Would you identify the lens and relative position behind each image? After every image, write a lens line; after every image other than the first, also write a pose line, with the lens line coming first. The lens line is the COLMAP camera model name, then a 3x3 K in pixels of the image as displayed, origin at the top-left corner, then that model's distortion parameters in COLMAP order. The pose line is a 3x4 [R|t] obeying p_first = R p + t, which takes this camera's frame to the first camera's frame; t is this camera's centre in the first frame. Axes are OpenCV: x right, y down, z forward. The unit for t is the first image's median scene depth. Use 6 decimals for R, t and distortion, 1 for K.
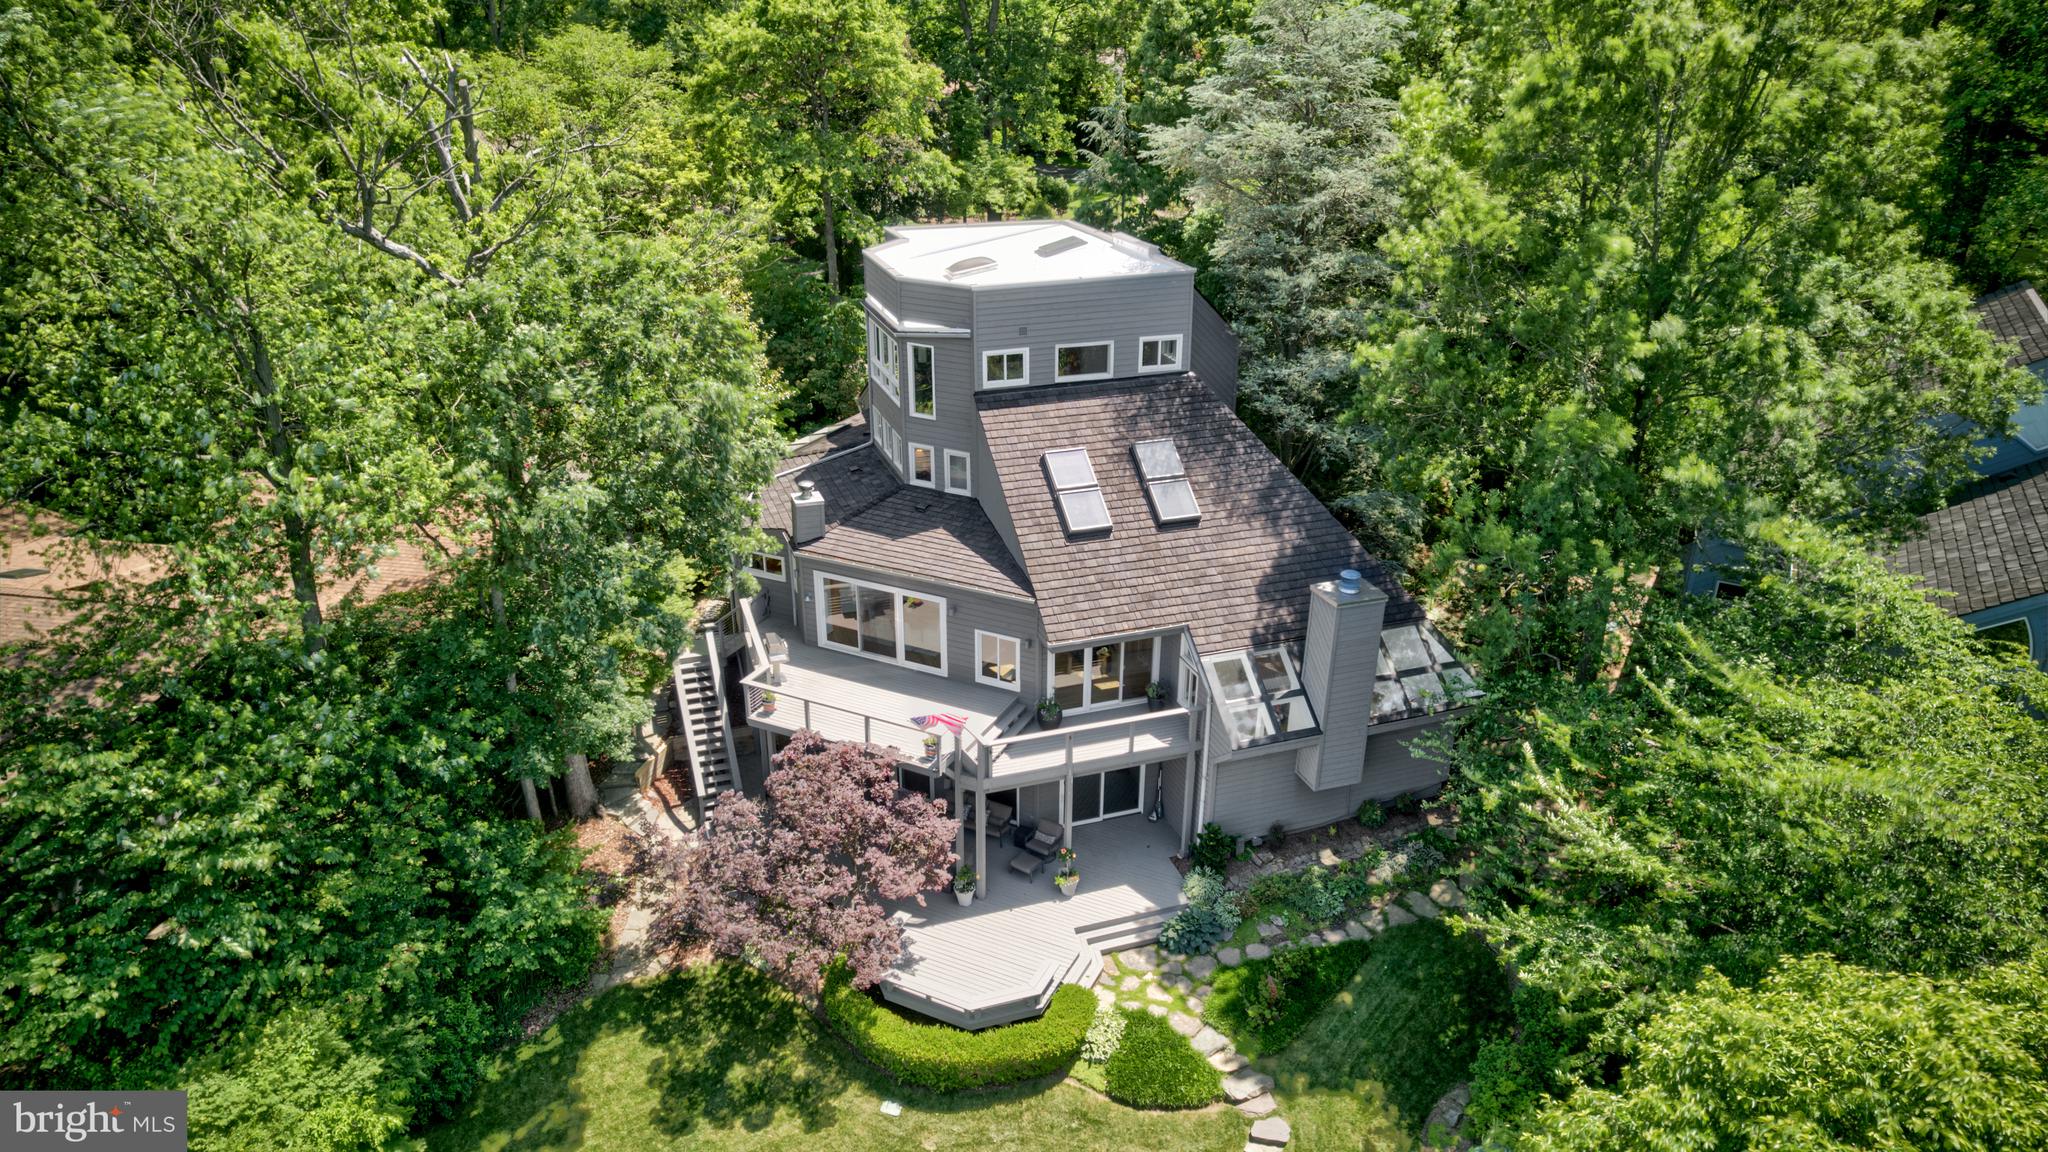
lens RADIAL K [[1309.2, 0, 1022.4], [0, 1309.2, 565.2], [0, 0, 1]] dist [-0.065084, 0.048882]
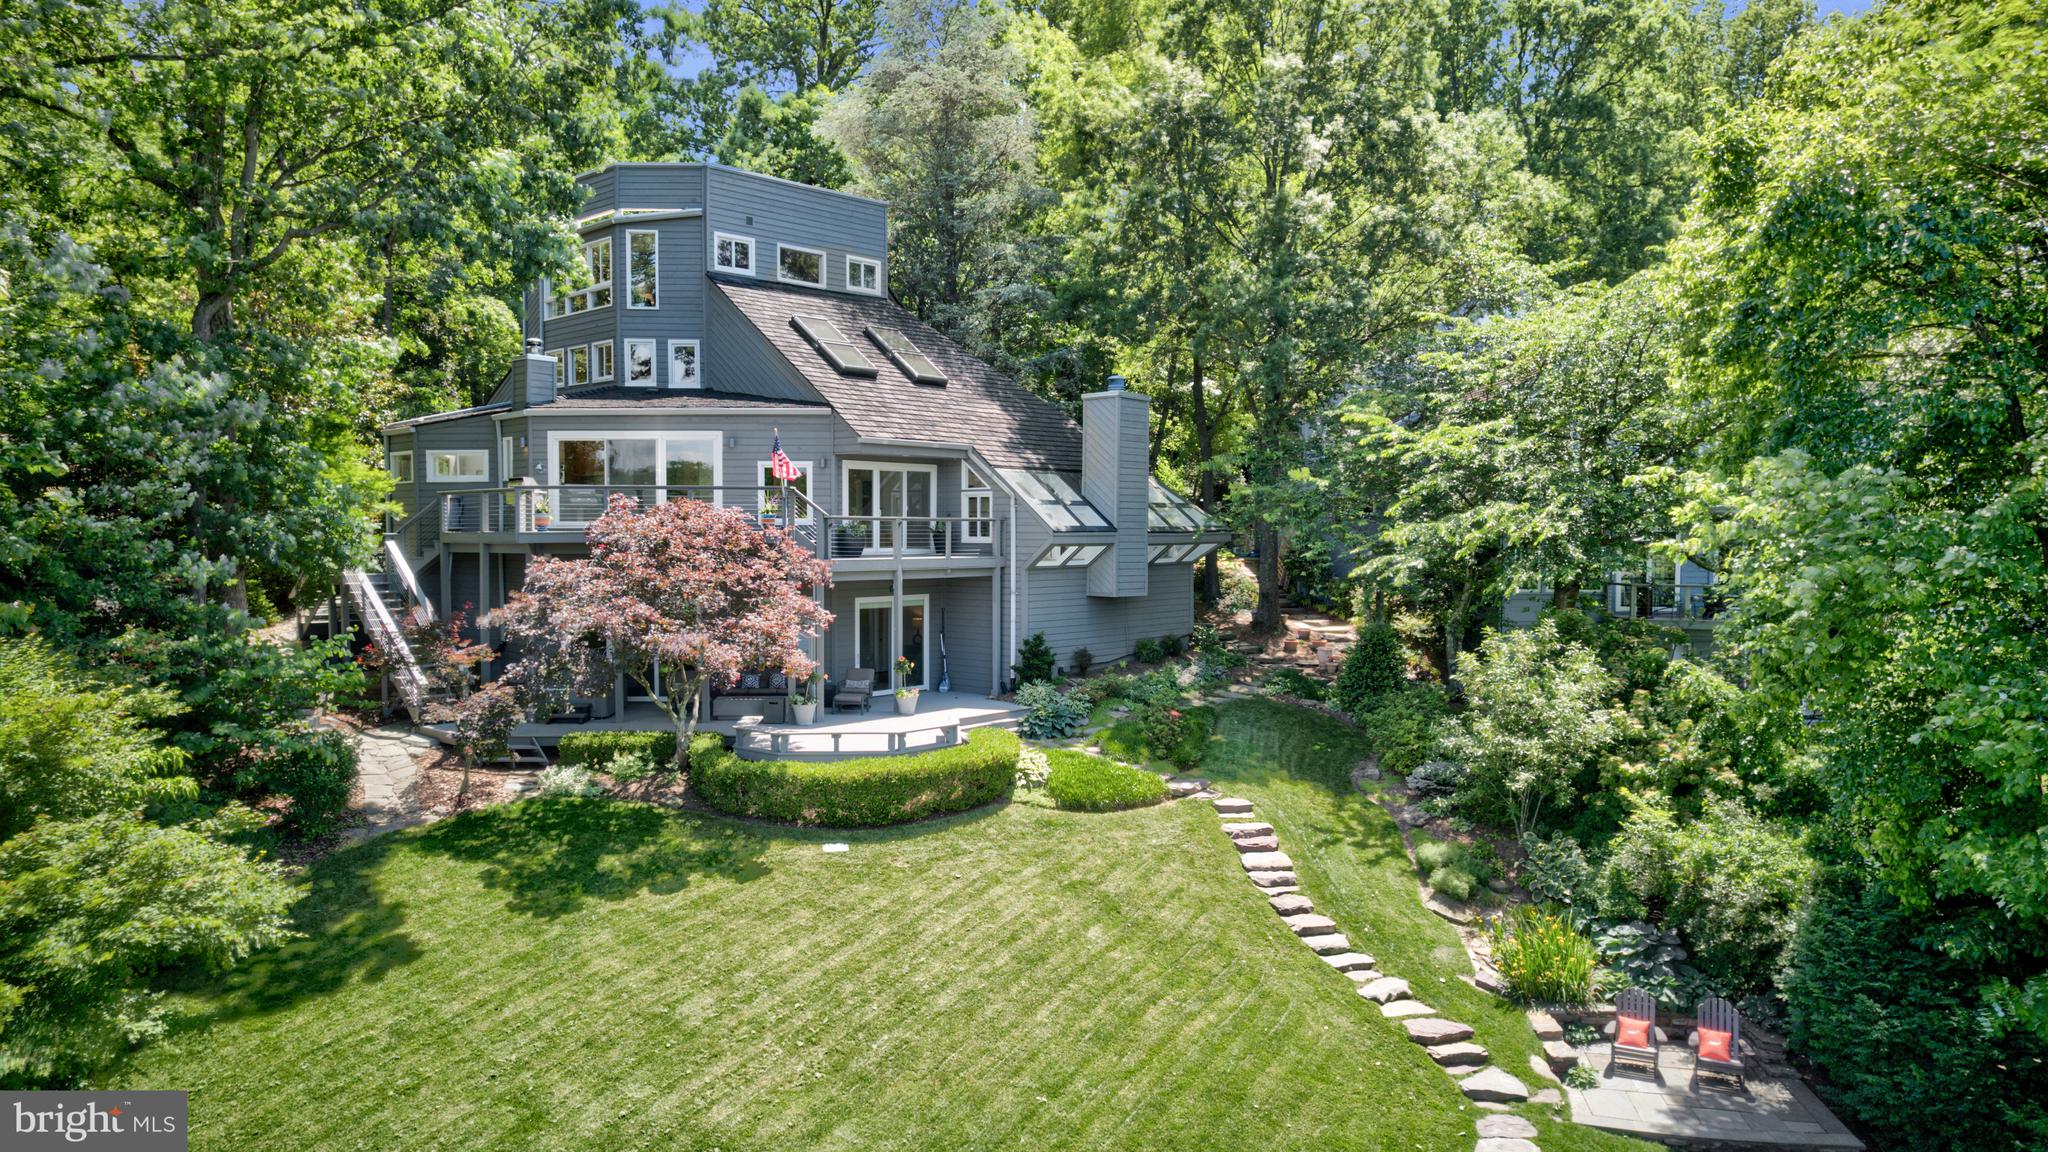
lens RADIAL K [[1309.2, 0, 1034.3], [0, 1309.2, 570.6], [0, 0, 1]] dist [-0.065084, 0.048882]
pose [[0.867472, -0.019429, 0.497107, -0.330787], [0.200172, 0.928412, -0.313022, 0.454568], [-0.455438, 0.371045, 0.809260, 0.197290]]
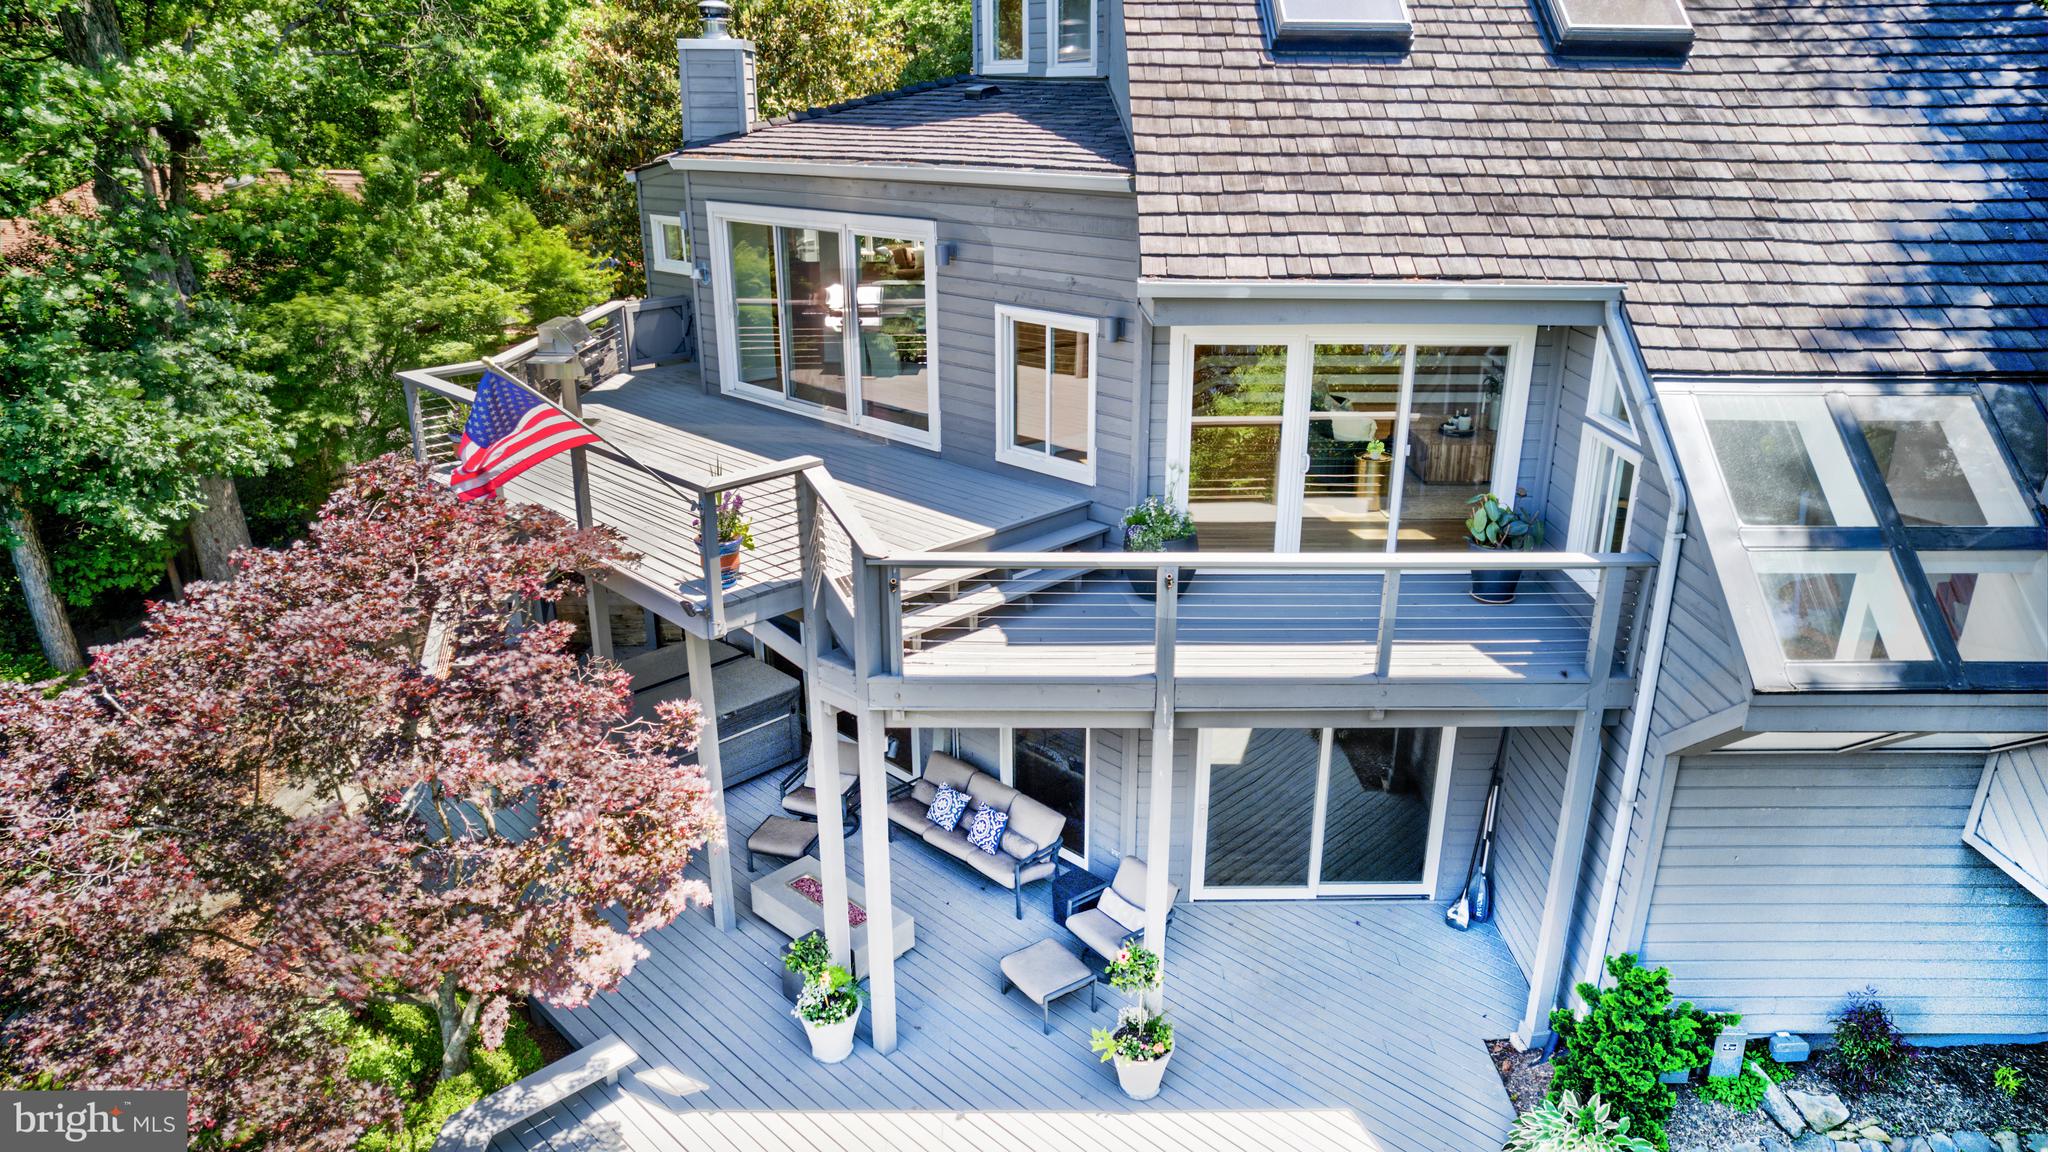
lens RADIAL K [[1309.2, 0, 1026.4], [0, 1309.2, 568.0], [0, 0, 1]] dist [-0.065084, 0.048882]
pose [[0.945795, 0.104837, -0.307377, 0.094081], [-0.121919, 0.991856, -0.036853, 0.136765], [0.301010, 0.072331, 0.950874, 0.668928]]
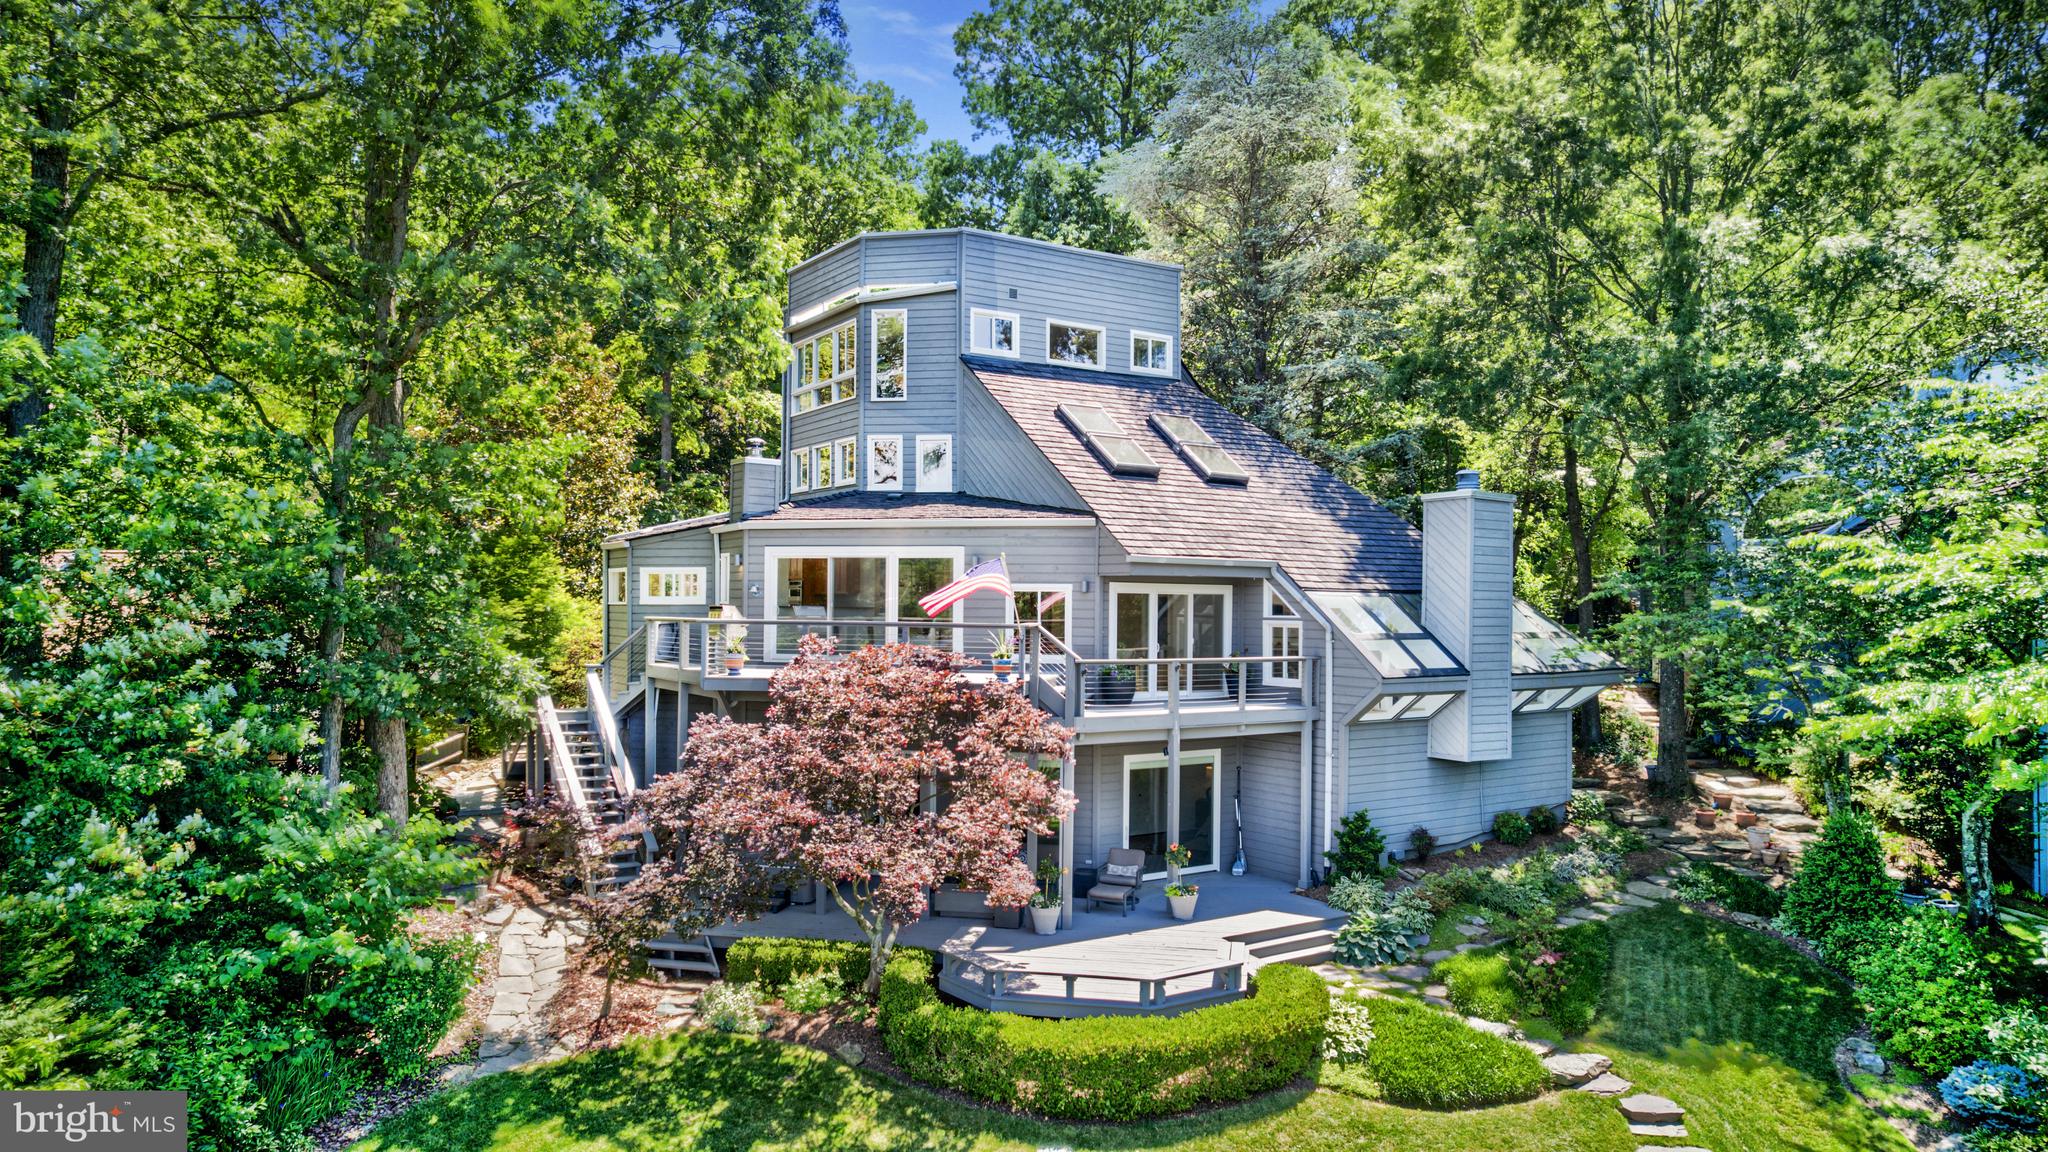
lens RADIAL K [[1309.2, 0, 1032.5], [0, 1309.2, 565.1], [0, 0, 1]] dist [-0.065084, 0.048882]
pose [[0.964657, 0.013377, 0.263168, -0.221635], [0.099508, 0.906271, -0.410817, 0.353045], [-0.243997, 0.422485, 0.872910, 0.343581]]
